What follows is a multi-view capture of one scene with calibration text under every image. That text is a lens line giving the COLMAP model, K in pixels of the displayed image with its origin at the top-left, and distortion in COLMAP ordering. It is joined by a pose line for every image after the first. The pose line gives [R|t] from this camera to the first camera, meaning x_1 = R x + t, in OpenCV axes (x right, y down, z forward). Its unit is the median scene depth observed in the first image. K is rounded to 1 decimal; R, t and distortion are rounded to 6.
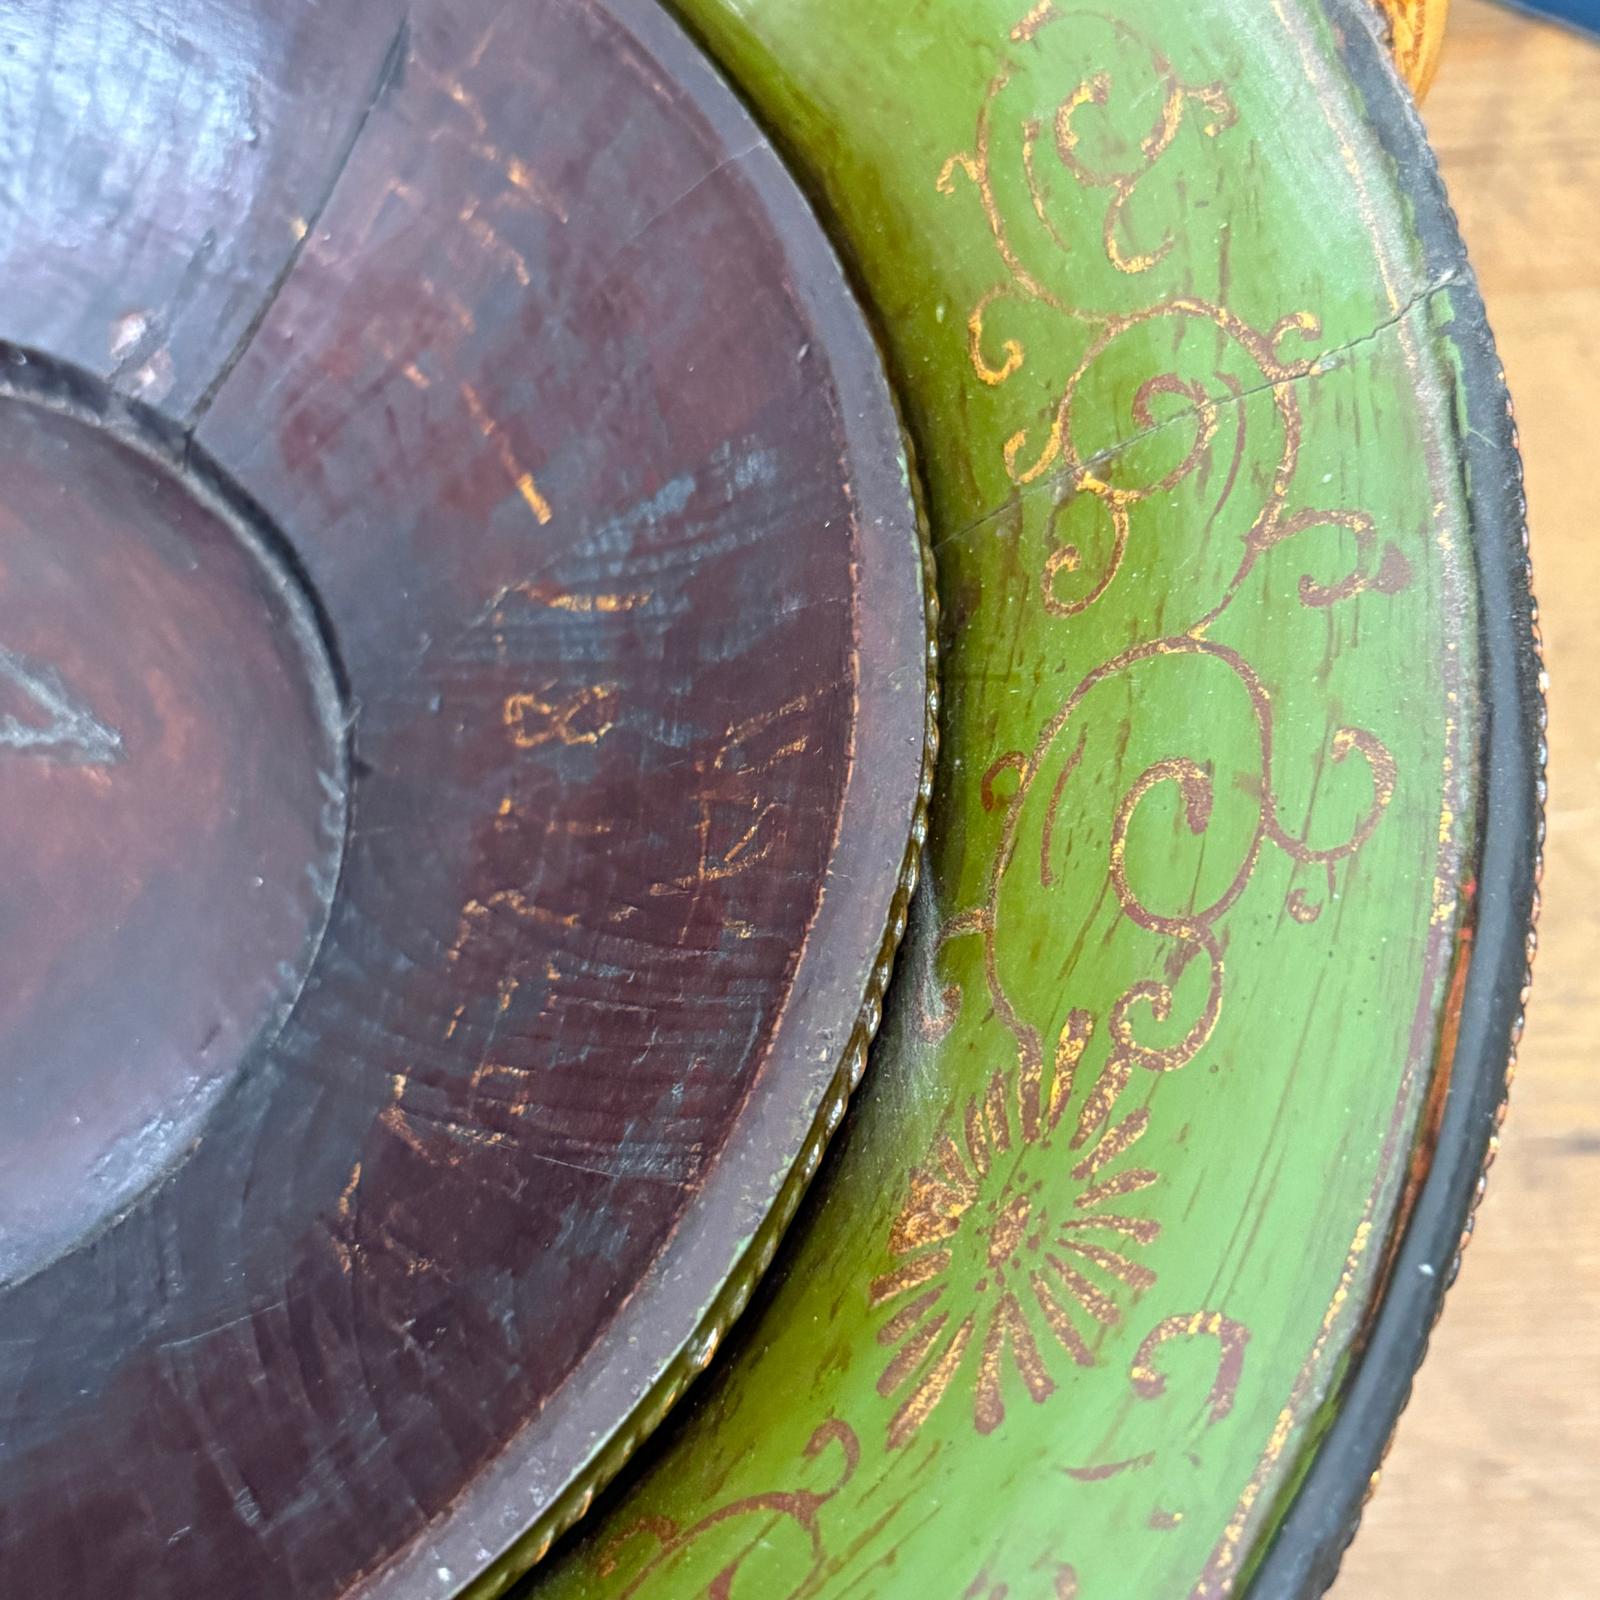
lens RADIAL K [[2680.7, 0, 800.9], [0, 2680.7, 804.2], [0, 0, 1]] dist [0.141756, -0.357078]
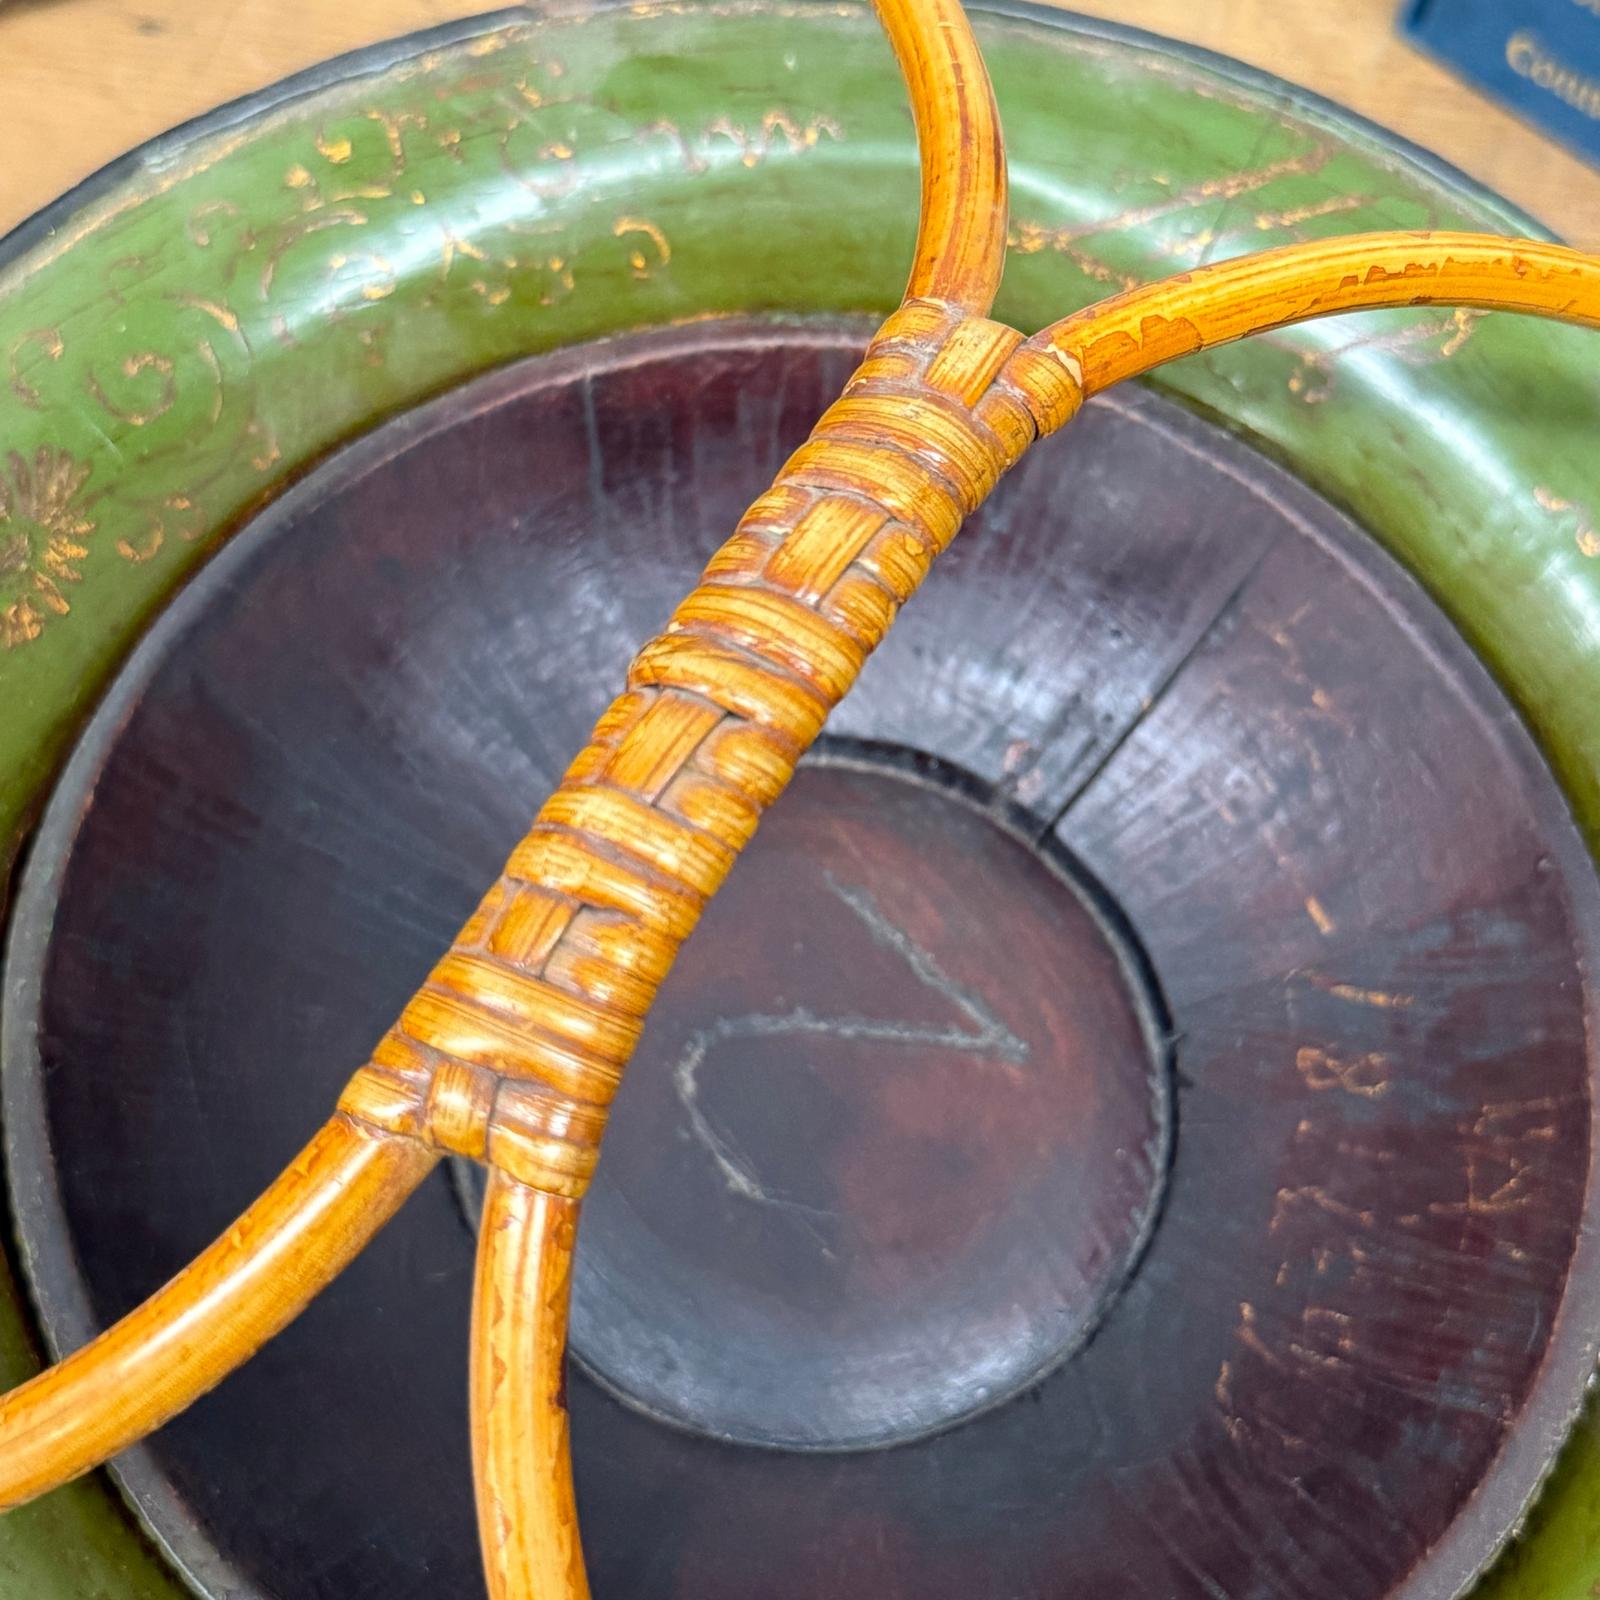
lens RADIAL K [[2680.7, 0, 800.9], [0, 2680.7, 804.2], [0, 0, 1]] dist [0.141756, -0.357078]
pose [[0.996578, 0.081113, 0.015894, -0.475702], [-0.081553, 0.996239, 0.029265, -0.223287], [-0.013461, -0.030462, 0.999445, -0.577438]]
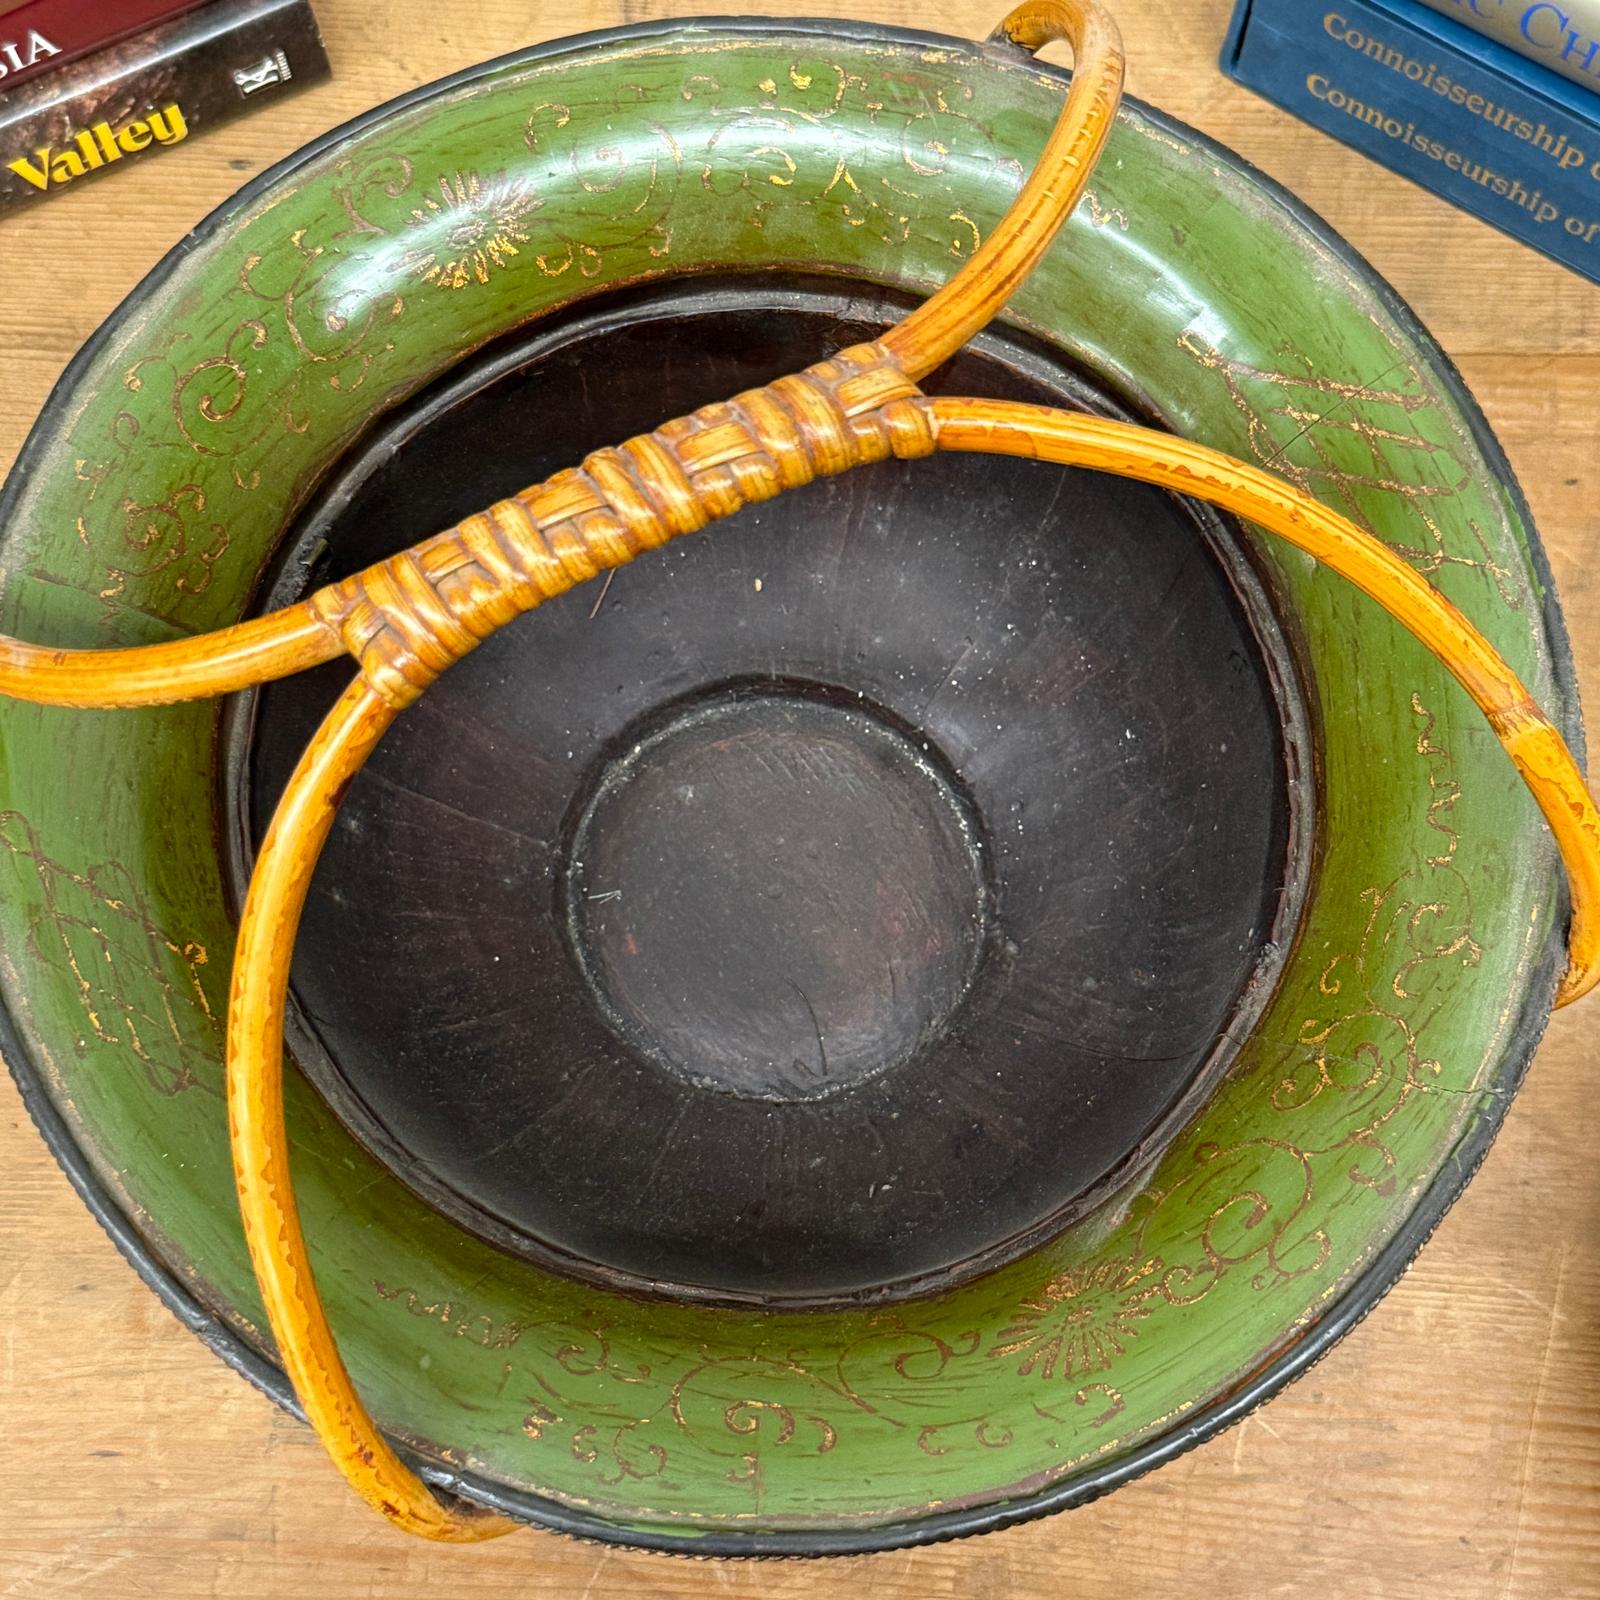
lens RADIAL K [[2665.6, 0, 800.0], [0, 2665.6, 800.0], [0, 0, 1]] dist [0.147953, -0.164362]
pose [[0.797572, 0.565441, -0.210131, 0.106224], [-0.538494, 0.824380, 0.174418, -0.447125], [0.271851, -0.025956, 0.961989, -1.214045]]
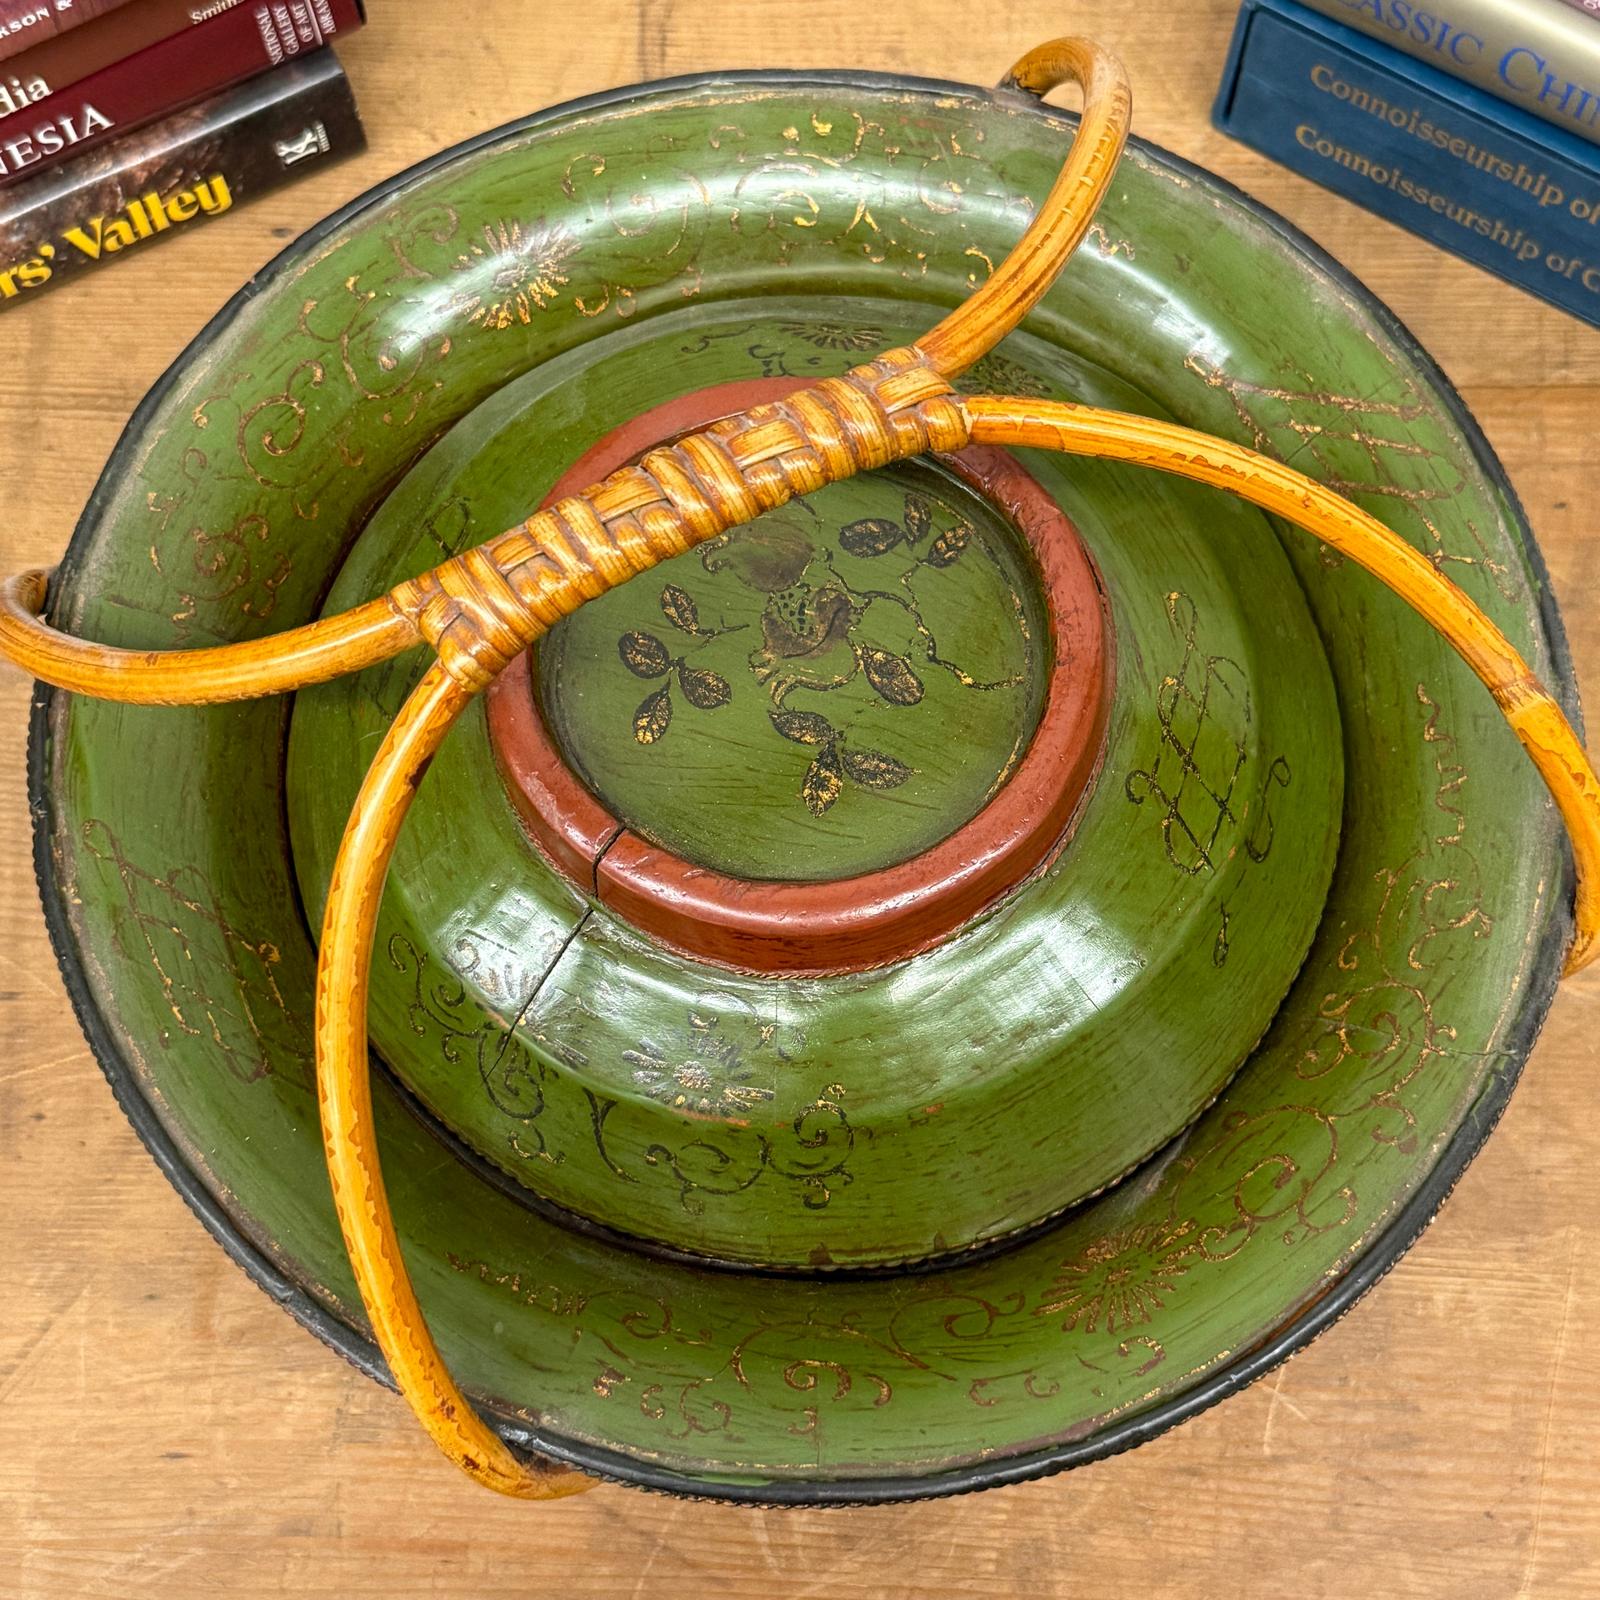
lens RADIAL K [[2675.9, 0, 783.1], [0, 2675.9, 808.0], [0, 0, 1]] dist [0.107499, 0.170277]
pose [[0.808484, 0.540405, -0.233058, 0.152346], [-0.521737, 0.841371, 0.141017, -0.355588], [0.272295, 0.007586, 0.962184, -1.348888]]
